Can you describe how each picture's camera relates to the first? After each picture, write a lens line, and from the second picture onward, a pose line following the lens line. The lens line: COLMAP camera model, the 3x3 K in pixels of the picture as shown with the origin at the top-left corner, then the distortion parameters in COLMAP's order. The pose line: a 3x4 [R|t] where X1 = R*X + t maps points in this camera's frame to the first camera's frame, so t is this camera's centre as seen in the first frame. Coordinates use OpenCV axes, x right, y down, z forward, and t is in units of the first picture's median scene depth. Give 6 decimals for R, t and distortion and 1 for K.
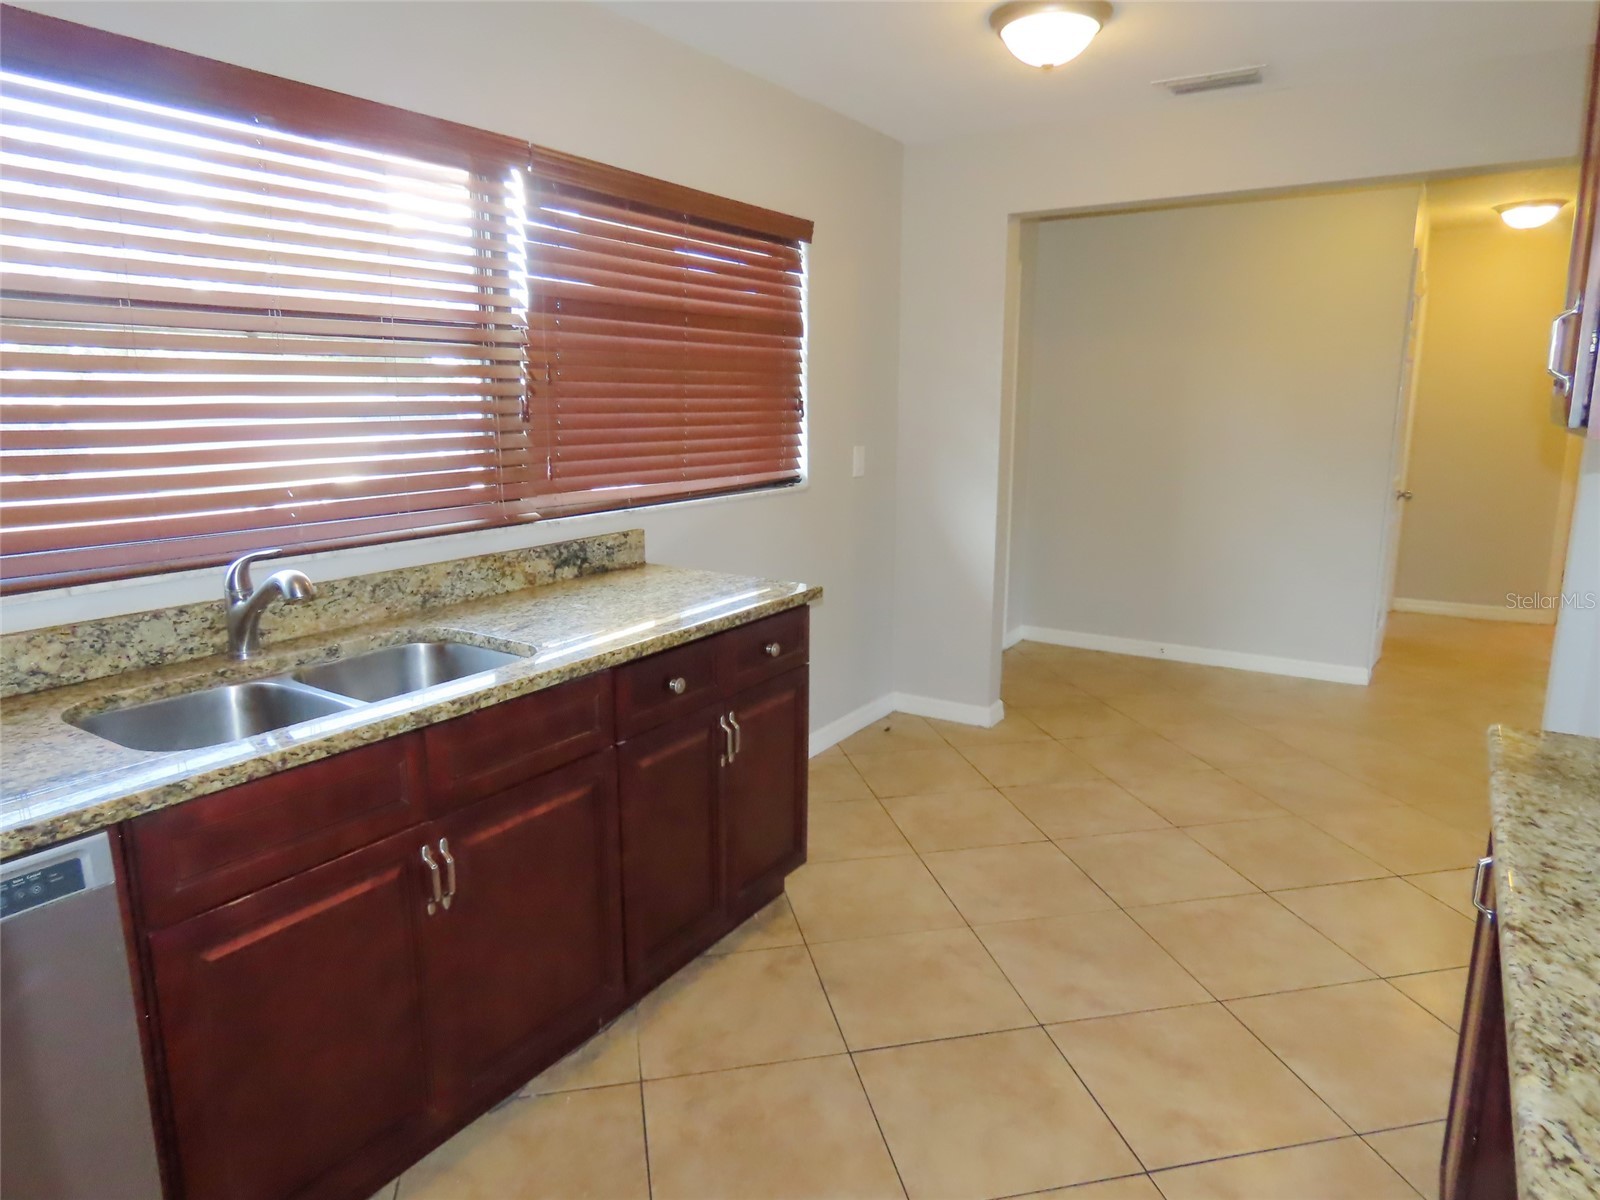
lens RADIAL K [[1010.1, 0, 802.9], [0, 1010.1, 598.3], [0, 0, 1]] dist [-0.006083, 0.000735]
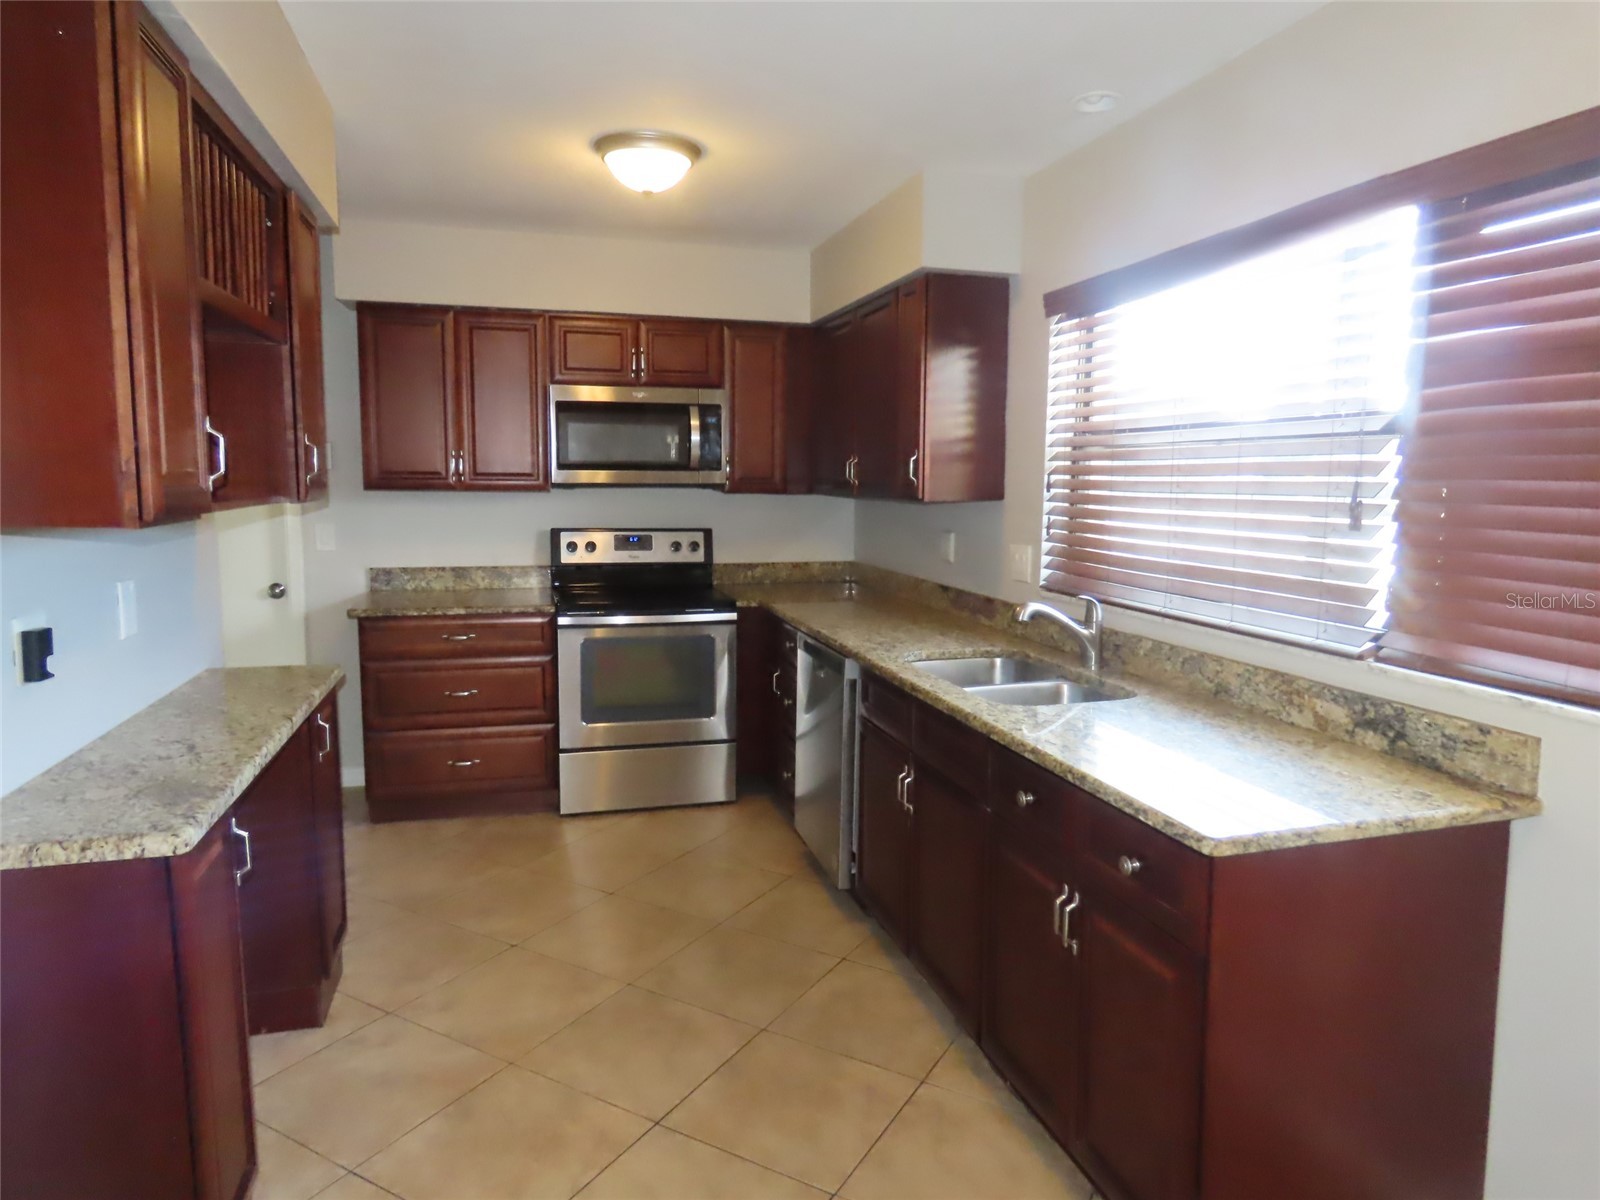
lens RADIAL K [[1010.1, 0, 802.9], [0, 1010.1, 598.3], [0, 0, 1]] dist [-0.006083, 0.000735]
pose [[-0.670856, 0.083937, -0.736822, 0.592332], [-0.152951, 0.956551, 0.248226, -0.251722], [0.725643, 0.279222, -0.628870, 1.190976]]
